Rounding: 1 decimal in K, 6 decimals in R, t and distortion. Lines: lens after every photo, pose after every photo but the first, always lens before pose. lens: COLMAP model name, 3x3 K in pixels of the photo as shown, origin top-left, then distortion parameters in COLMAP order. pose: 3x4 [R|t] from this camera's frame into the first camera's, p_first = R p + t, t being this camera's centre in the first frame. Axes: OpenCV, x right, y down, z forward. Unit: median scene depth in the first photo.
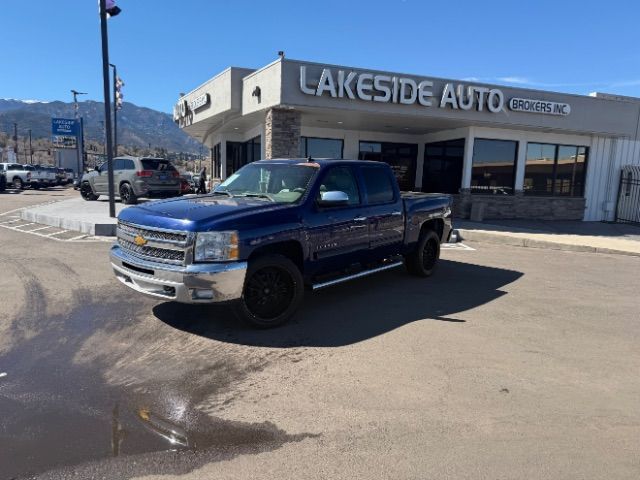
lens RADIAL K [[449.5, 0, 320.3], [0, 449.5, 253.5], [0, 0, 1]] dist [0.064078, -0.106915]
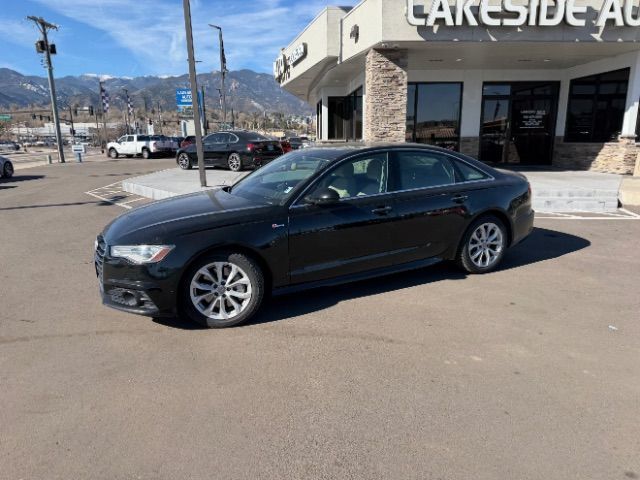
lens RADIAL K [[454.1, 0, 317.9], [0, 454.1, 252.3], [0, 0, 1]] dist [0.005670, -0.010147]
pose [[0.967063, 0.010093, -0.254337, 0.012559], [0.011408, 0.996491, 0.082922, -0.017465], [0.254281, -0.083092, 0.963554, 0.127504]]
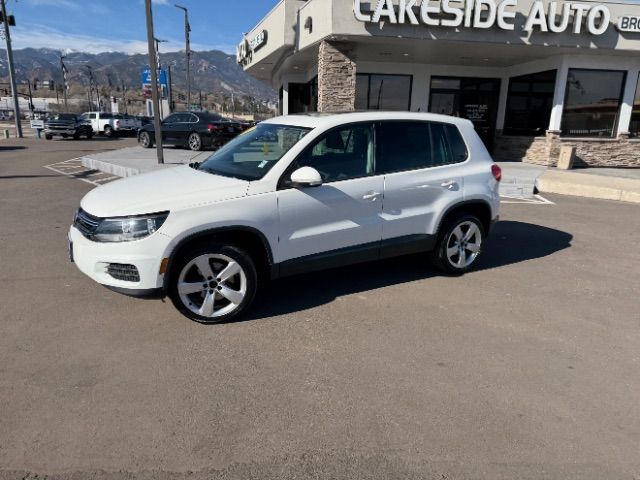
lens RADIAL K [[453.9, 0, 318.7], [0, 453.9, 247.7], [0, 0, 1]] dist [0.000678, -0.004250]
pose [[0.982369, 0.034988, -0.183651, 0.059292], [-0.016316, 0.994628, 0.102217, -0.004596], [0.186241, -0.097418, 0.977663, 0.073887]]
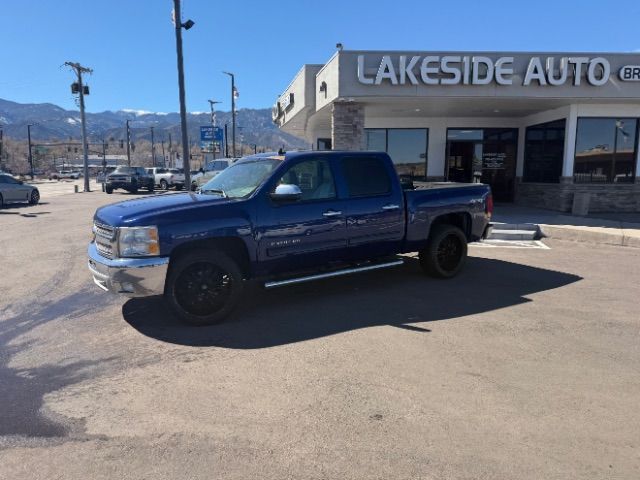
lens RADIAL K [[453.9, 0, 318.7], [0, 453.9, 247.7], [0, 0, 1]] dist [0.000678, -0.004250]
pose [[0.953975, 0.014072, -0.299555, 0.152496], [-0.014782, 0.999891, -0.000105, -0.002560], [0.299521, 0.004528, 0.954079, 0.045829]]
